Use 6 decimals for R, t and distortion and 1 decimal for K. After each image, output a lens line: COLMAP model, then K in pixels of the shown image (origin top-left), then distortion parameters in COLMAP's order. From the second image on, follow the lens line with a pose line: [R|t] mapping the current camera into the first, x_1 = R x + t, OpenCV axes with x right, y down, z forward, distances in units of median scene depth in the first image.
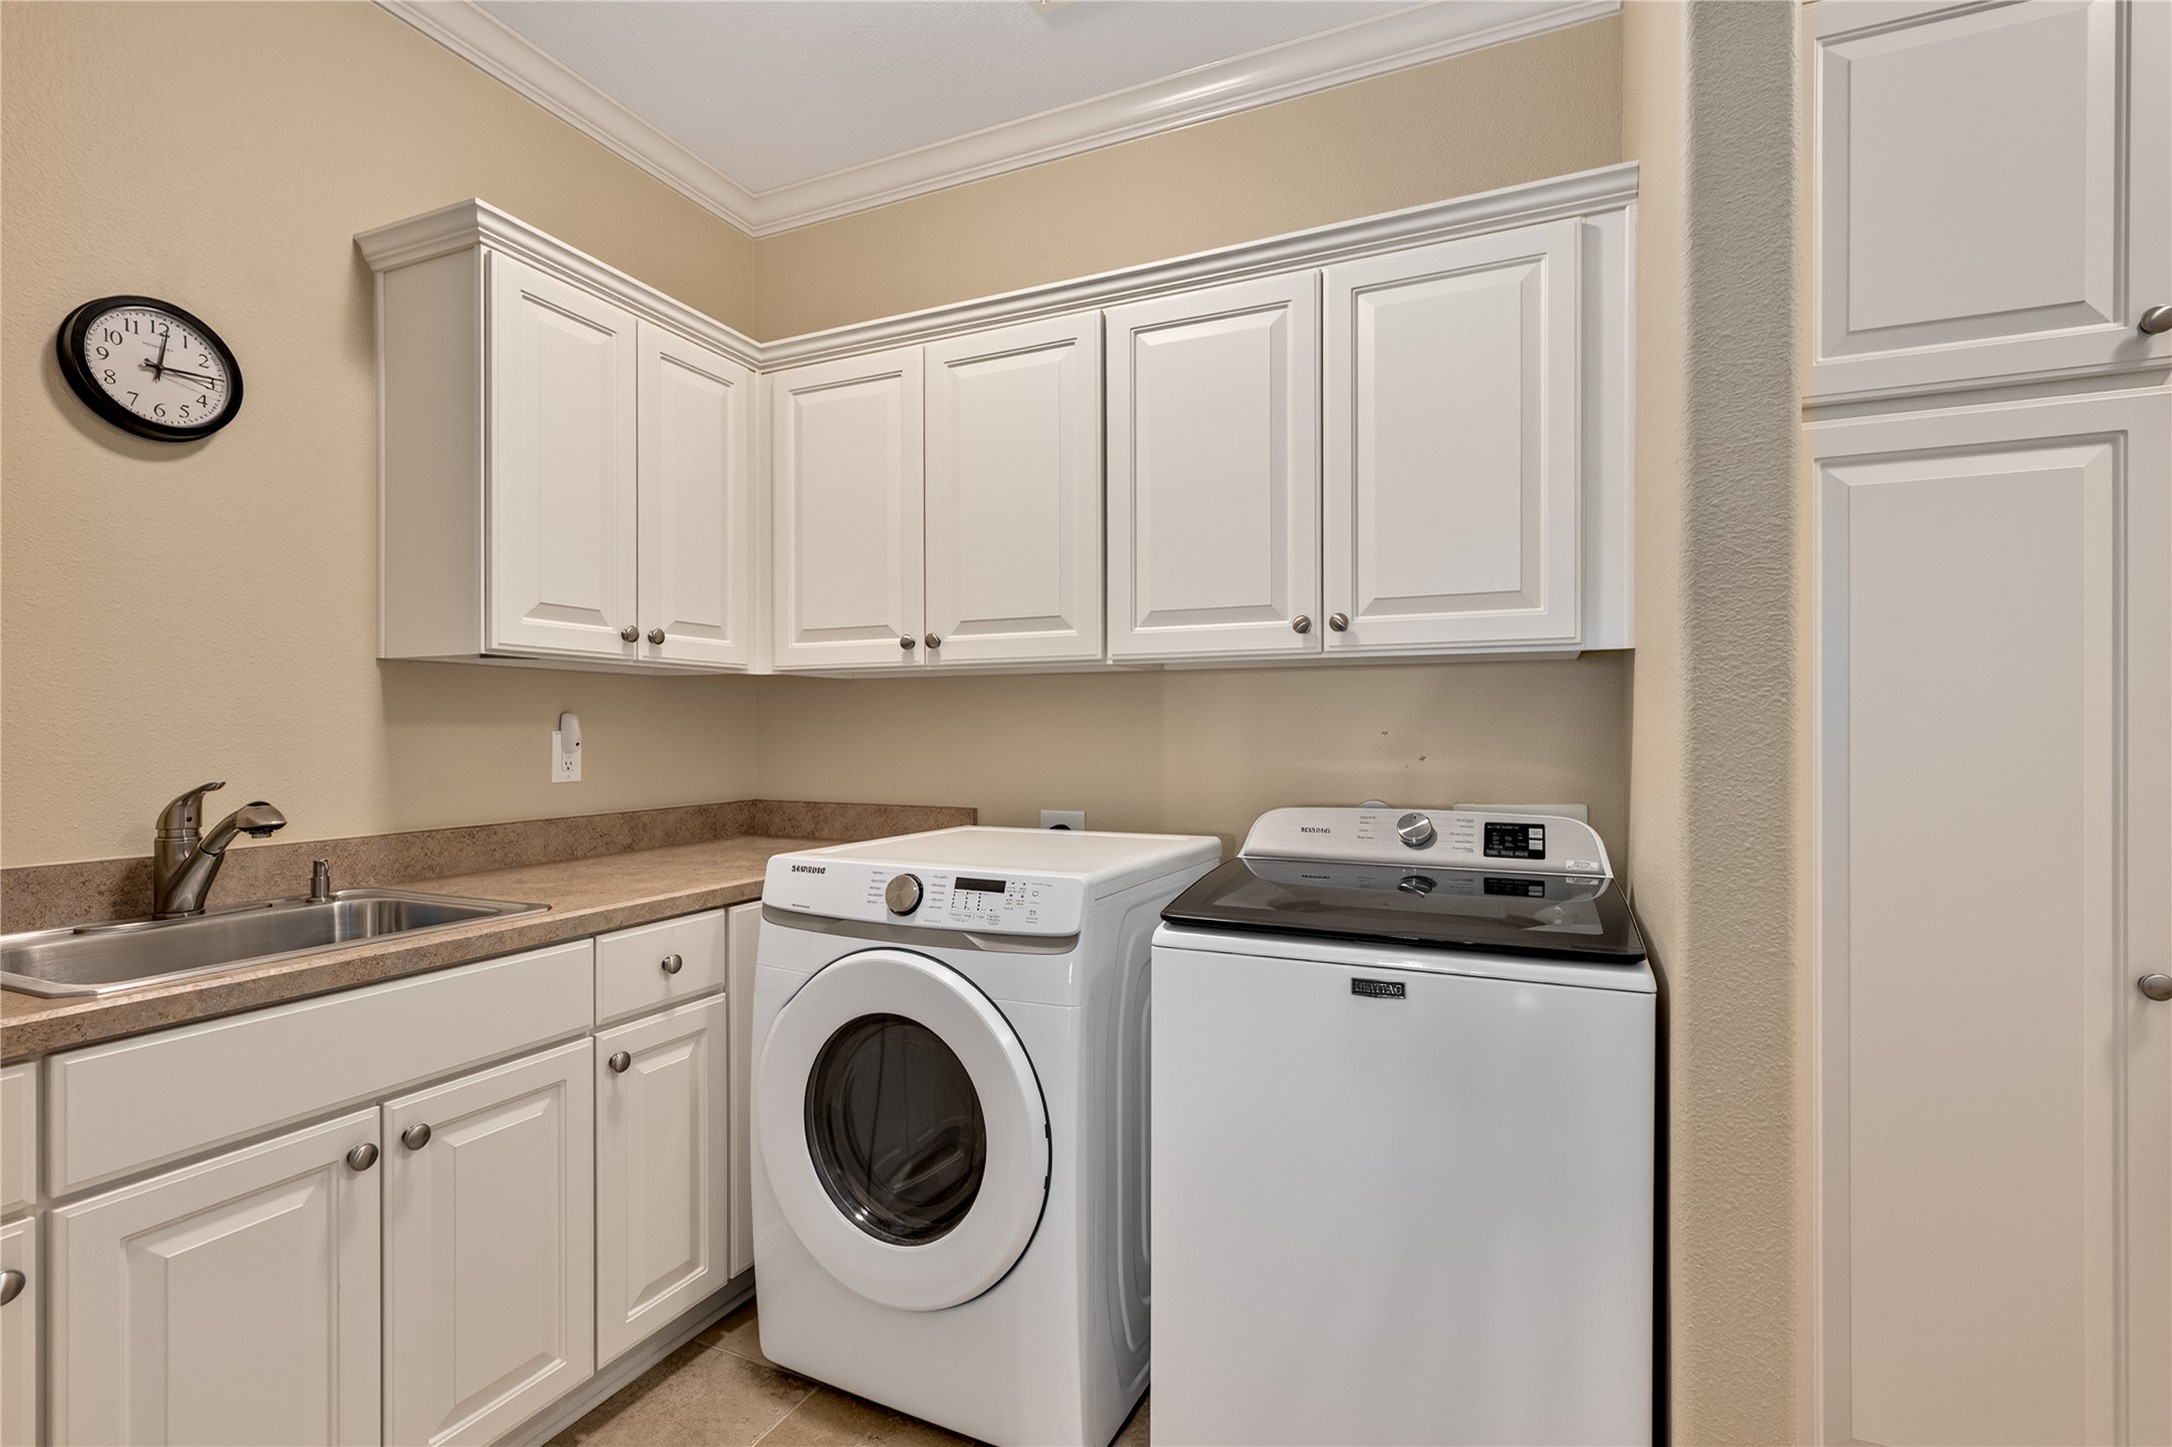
lens RADIAL K [[984.3, 0, 1095.7], [0, 984.3, 711.7], [0, 0, 1]] dist [0.009654, 0.000006]
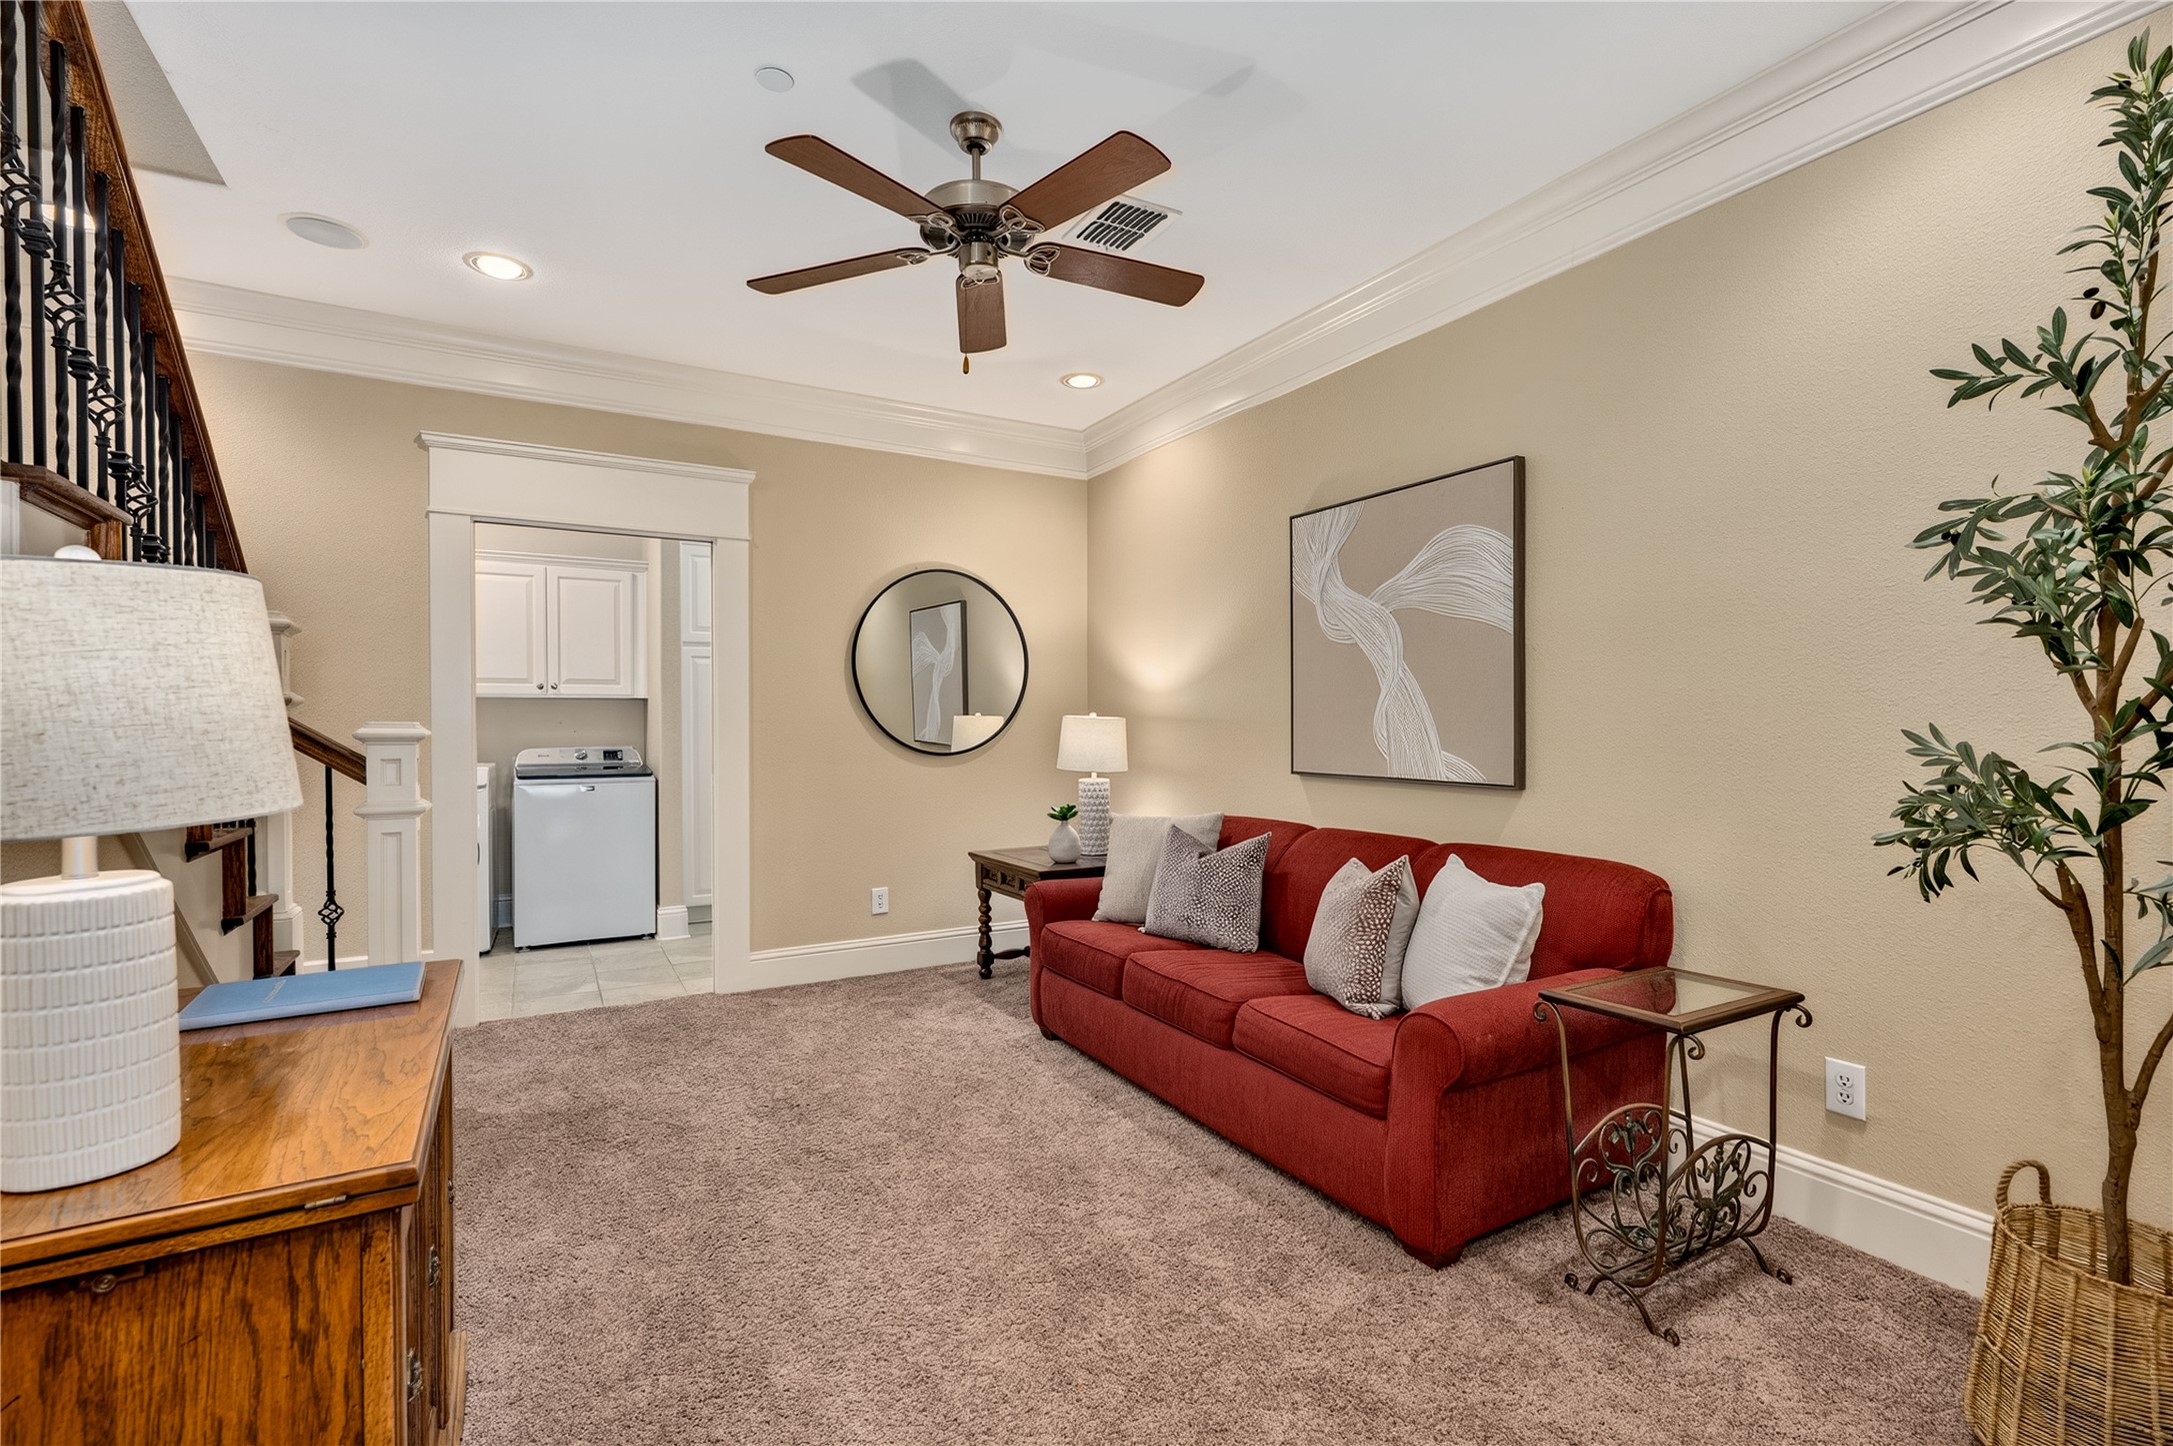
lens RADIAL K [[984.8, 0, 1083.6], [0, 984.8, 731.0], [0, 0, 1]] dist [0.009654, 0.000006]
pose [[0.583214, -0.000923, 0.812318, -1.338863], [0.001935, 0.999998, -0.000253, 0.053895], [-0.812316, 0.001719, 0.583215, -2.205105]]
